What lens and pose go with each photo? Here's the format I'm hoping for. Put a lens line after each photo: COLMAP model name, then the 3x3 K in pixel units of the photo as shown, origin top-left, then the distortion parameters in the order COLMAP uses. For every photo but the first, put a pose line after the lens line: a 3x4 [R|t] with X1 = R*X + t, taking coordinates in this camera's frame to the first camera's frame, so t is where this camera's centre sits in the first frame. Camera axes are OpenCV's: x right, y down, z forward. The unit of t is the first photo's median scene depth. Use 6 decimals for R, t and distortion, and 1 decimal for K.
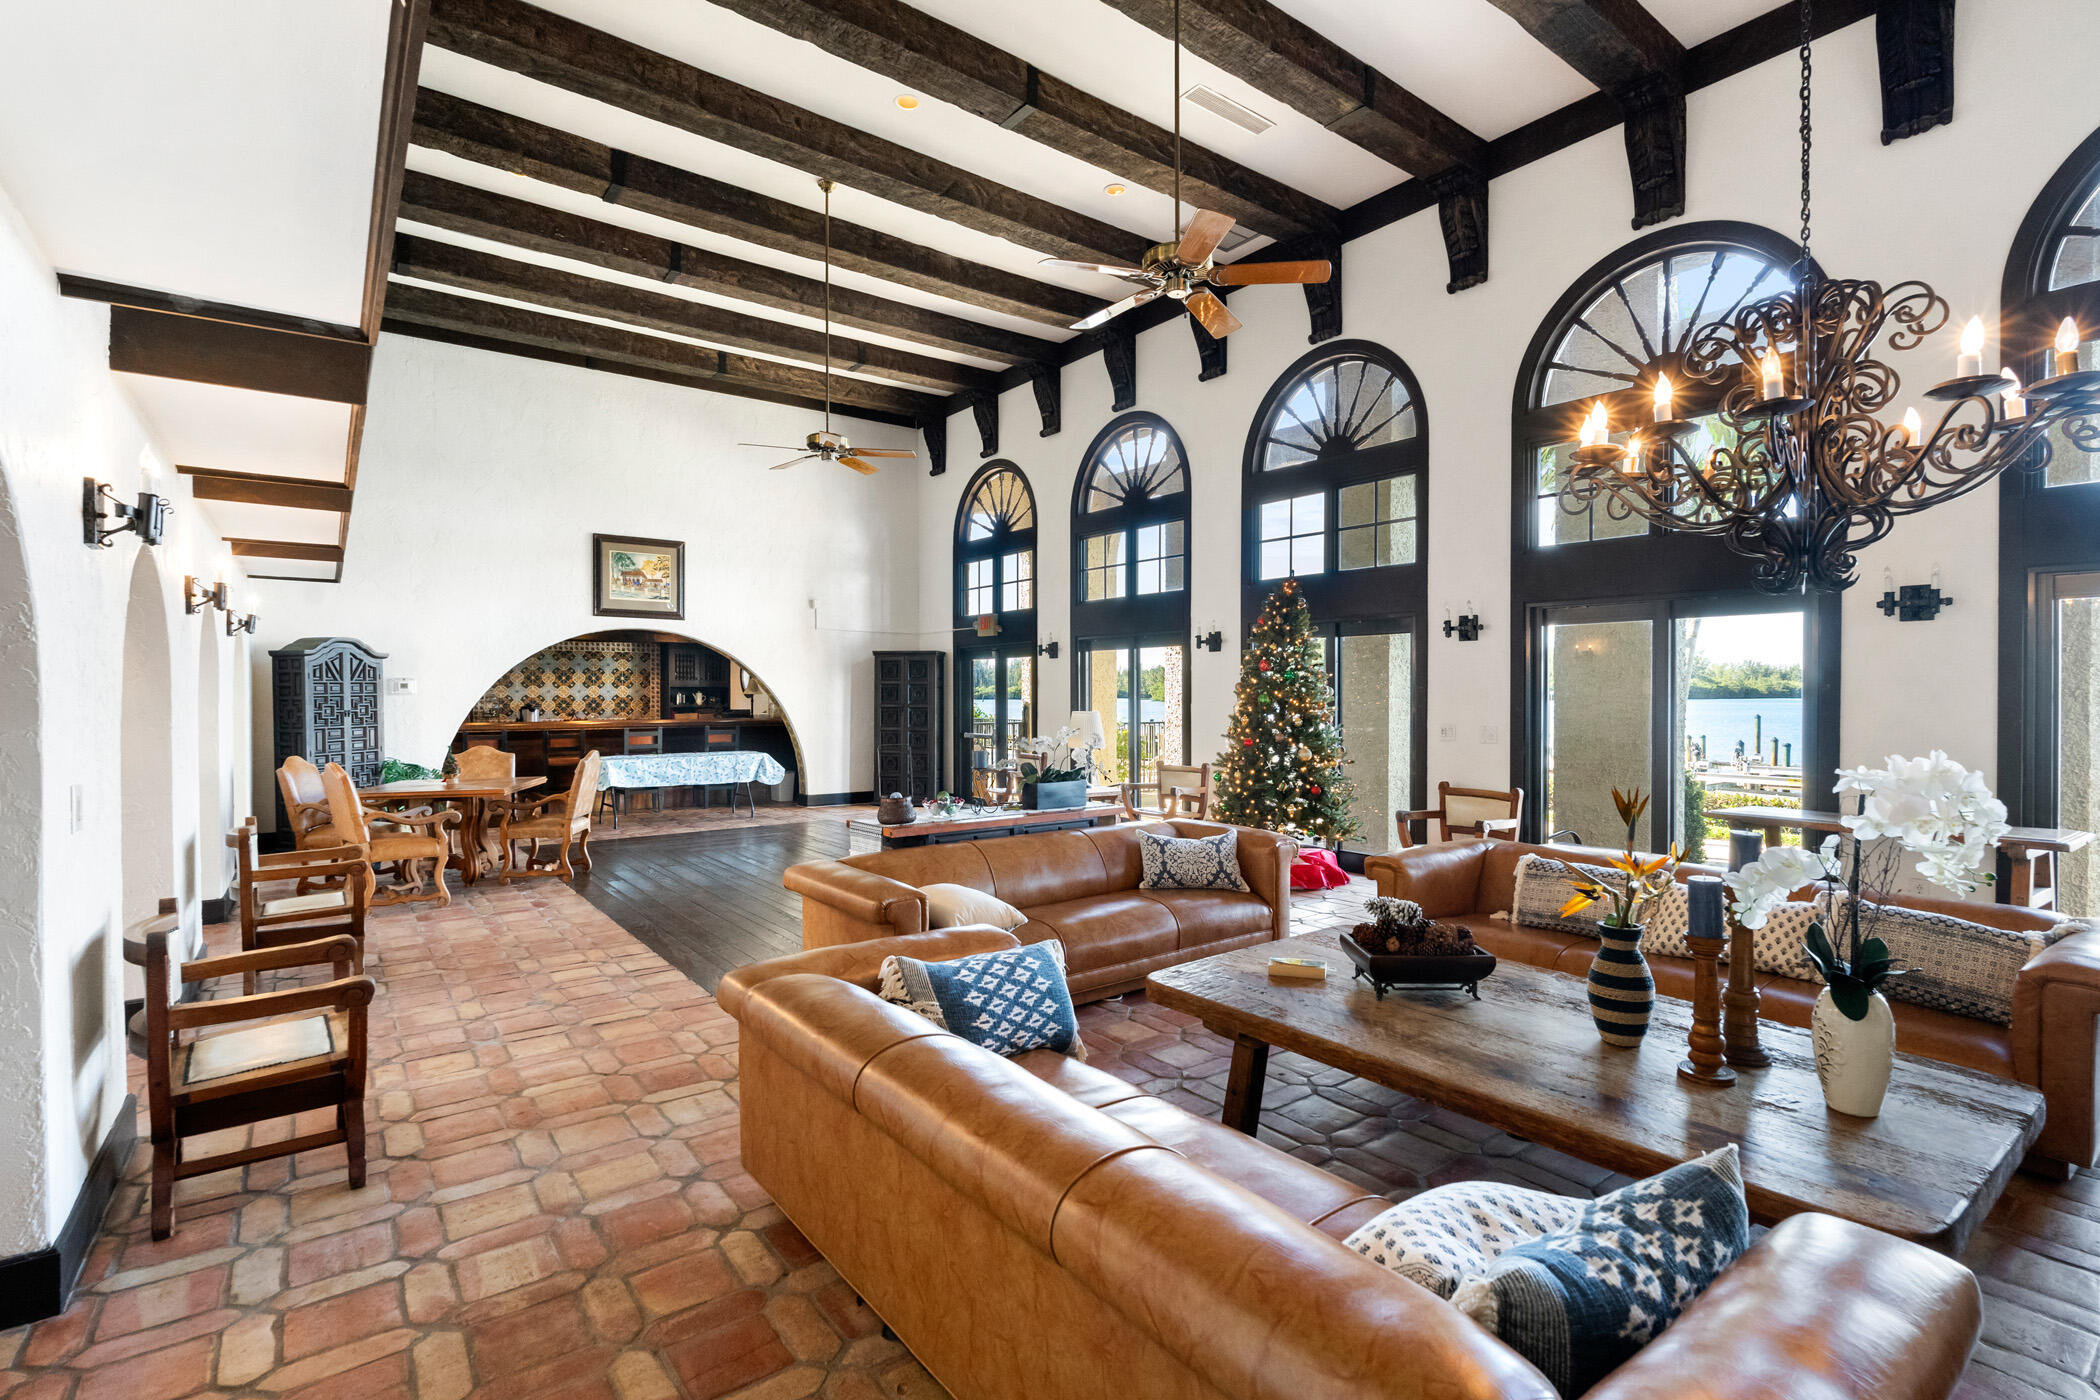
lens RADIAL K [[979.2, 0, 1049.4], [0, 979.2, 699.4], [0, 0, 1]] dist [0.013987, 0.000402]
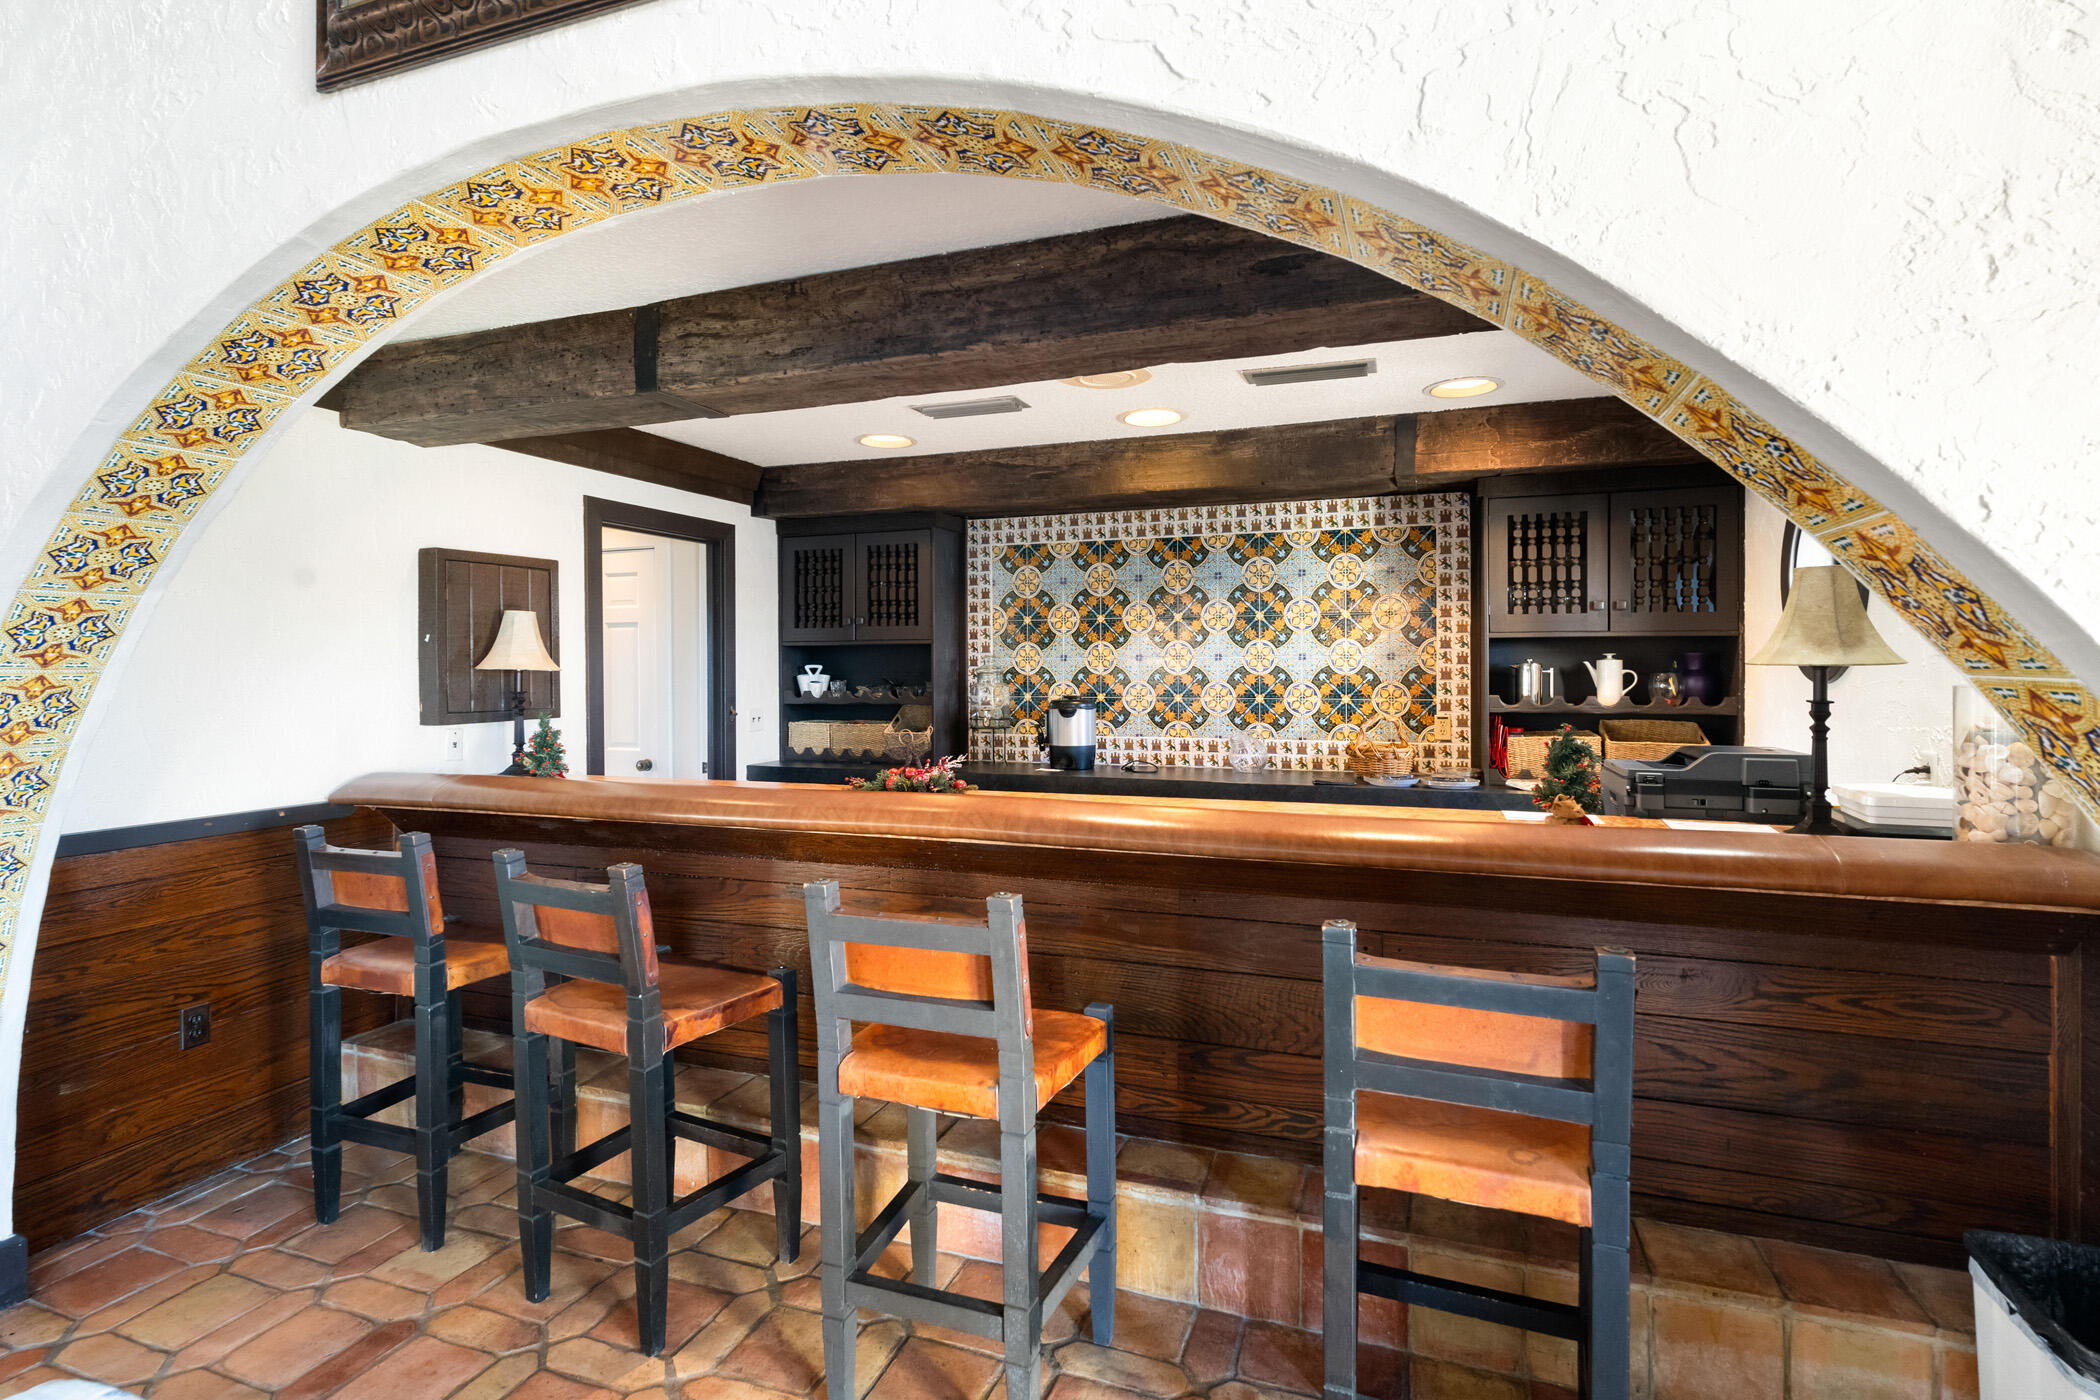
lens RADIAL K [[979.2, 0, 1055.5], [0, 979.2, 689.3], [0, 0, 1]] dist [0.013987, 0.000402]
pose [[0.548674, 0.014529, -0.835910, -0.224404], [-0.009259, 0.999893, 0.011302, -0.000130], [0.835985, 0.001538, 0.548750, 0.751588]]
